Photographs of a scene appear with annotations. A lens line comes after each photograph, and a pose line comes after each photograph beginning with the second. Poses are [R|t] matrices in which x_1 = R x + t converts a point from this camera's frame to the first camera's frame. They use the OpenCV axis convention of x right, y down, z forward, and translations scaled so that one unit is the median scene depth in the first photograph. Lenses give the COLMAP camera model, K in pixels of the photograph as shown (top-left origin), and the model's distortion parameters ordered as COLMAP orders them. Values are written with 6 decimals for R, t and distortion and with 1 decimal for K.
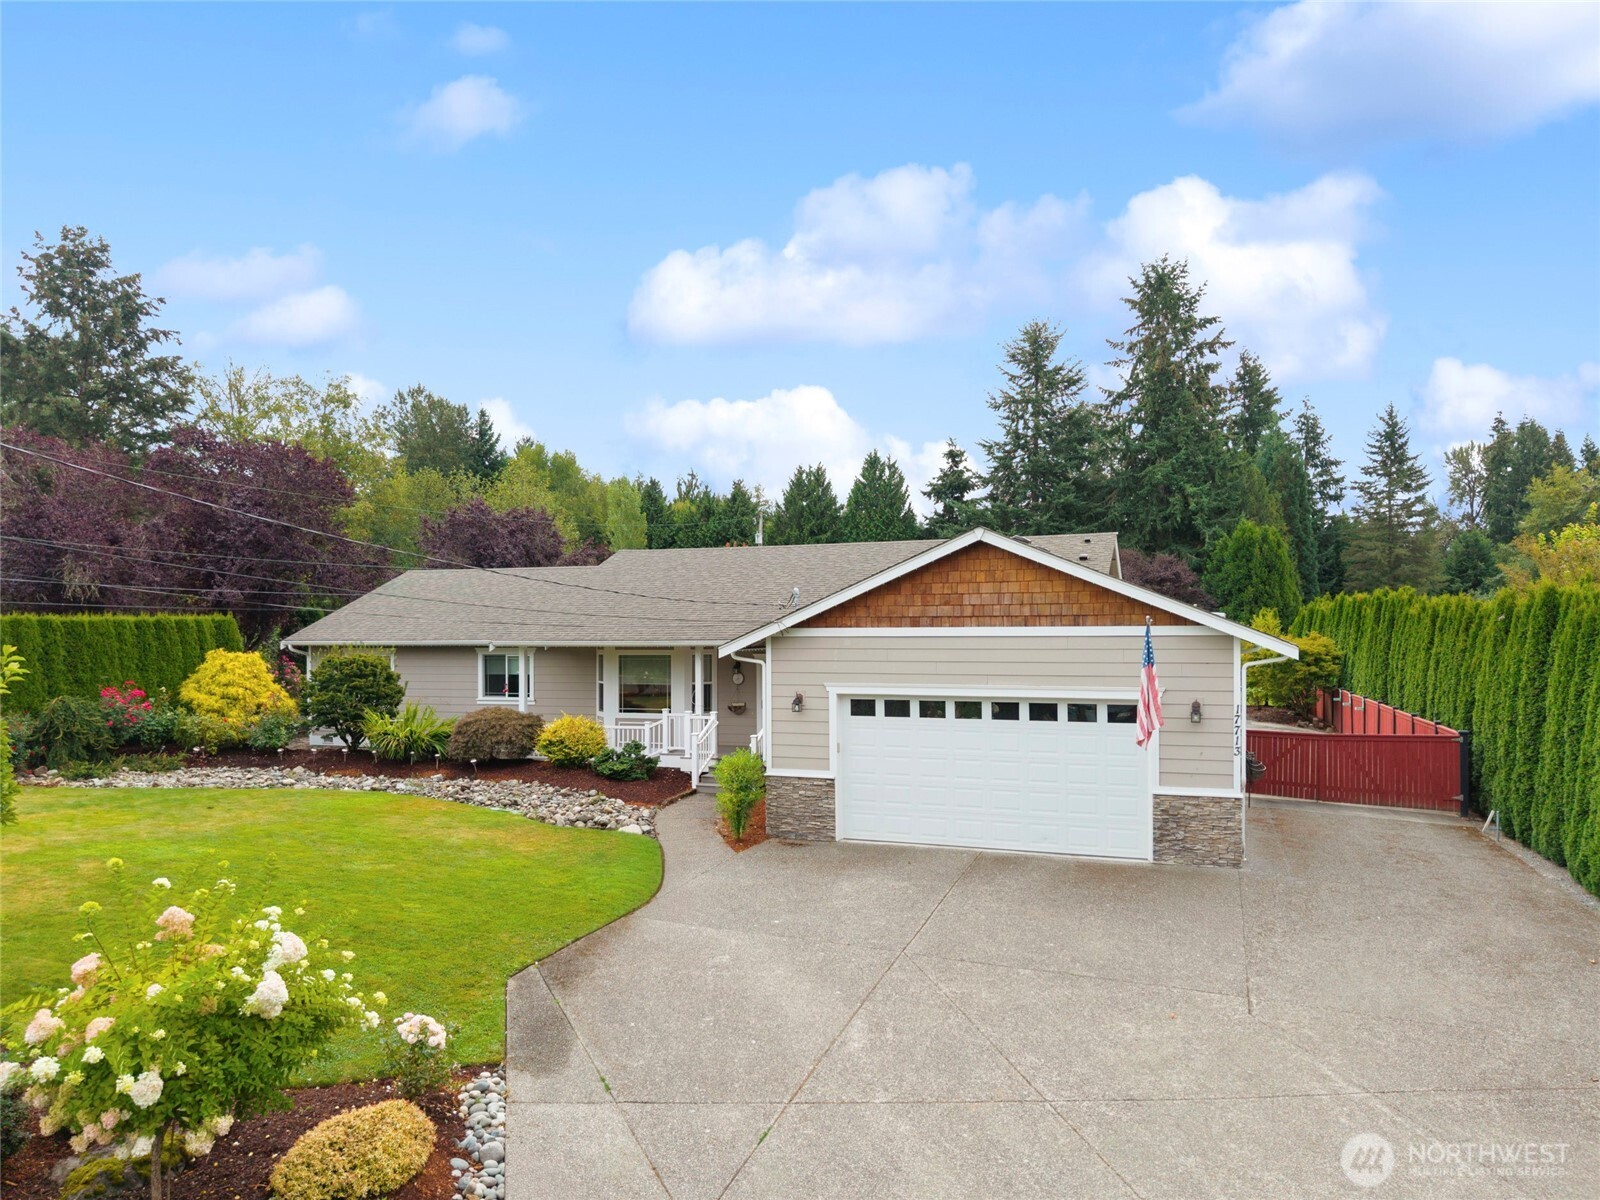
lens RADIAL K [[1070.7, 0, 806.1], [0, 1070.7, 599.4], [0, 0, 1]] dist [0.035032, -0.028408]
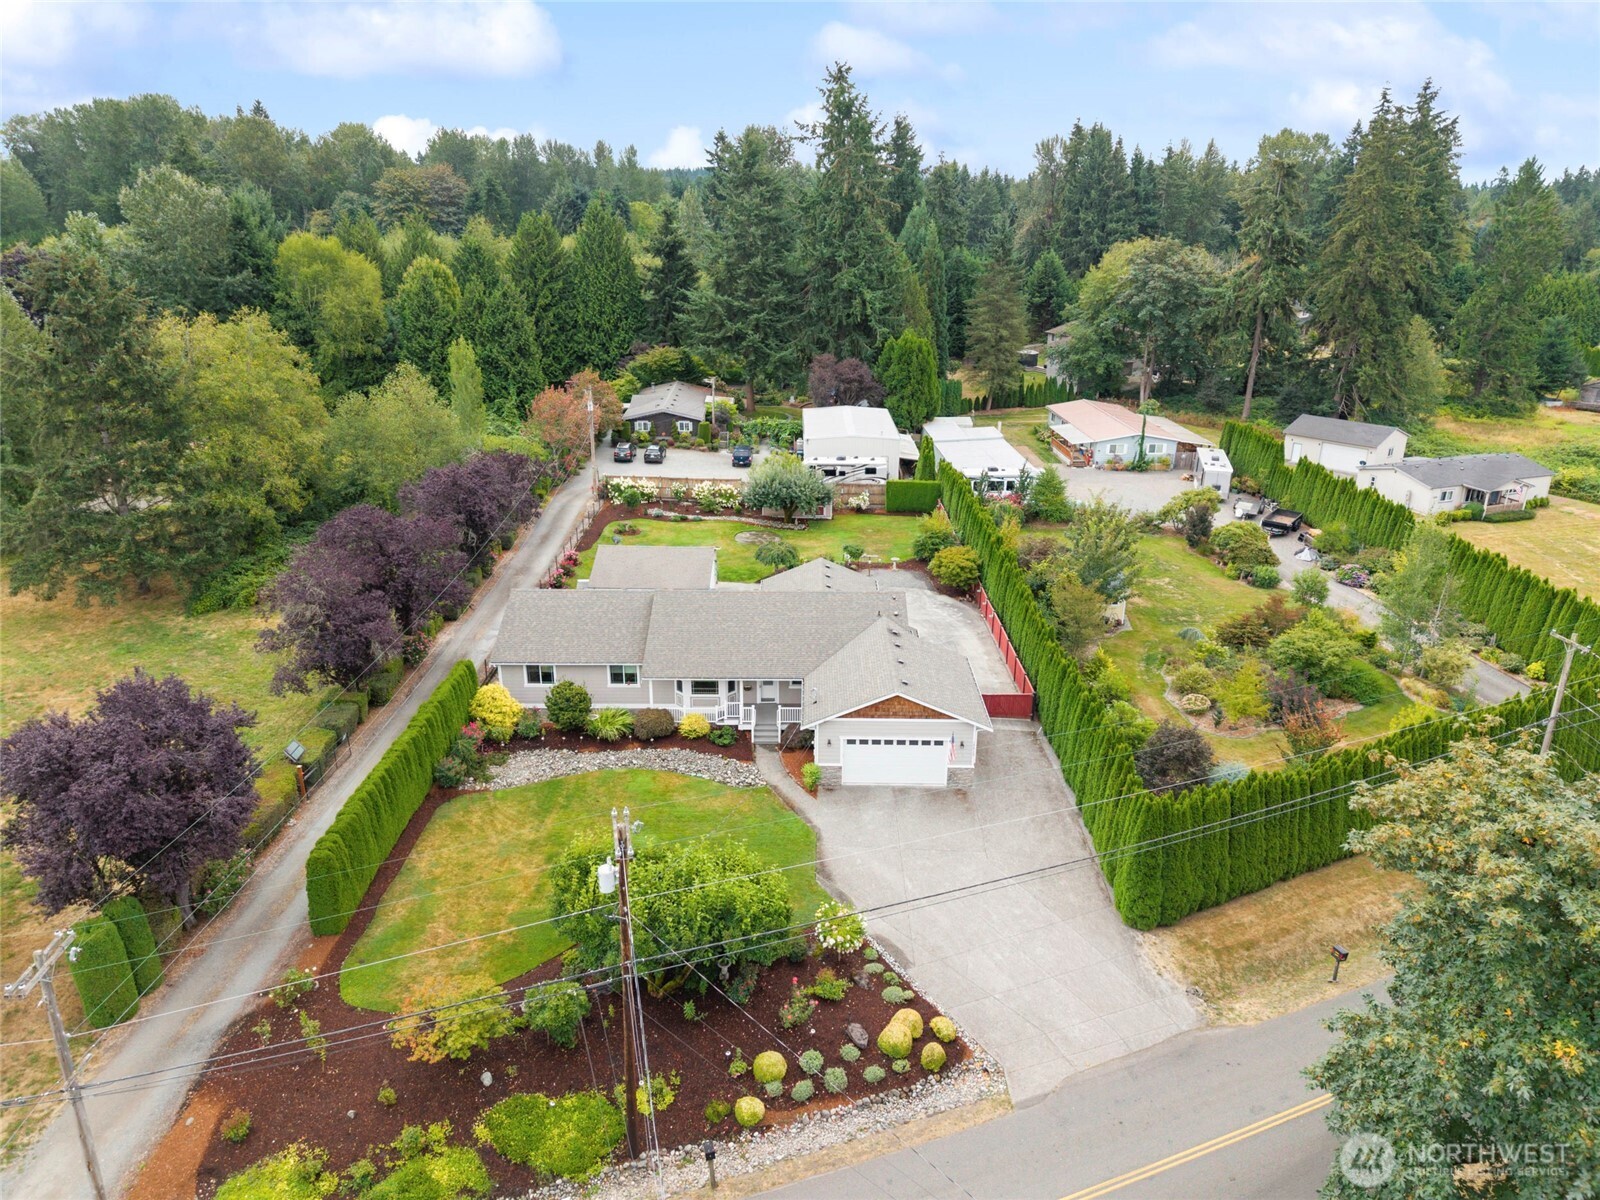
lens RADIAL K [[1030.7, 0, 776.9], [0, 1030.7, 570.7], [0, 0, 1]] dist [0.008341, -0.003034]
pose [[0.950863, -0.095478, 0.294522, -0.147743], [-0.013755, 0.937297, 0.348259, -0.210050], [-0.309306, -0.335198, 0.889928, -0.200129]]
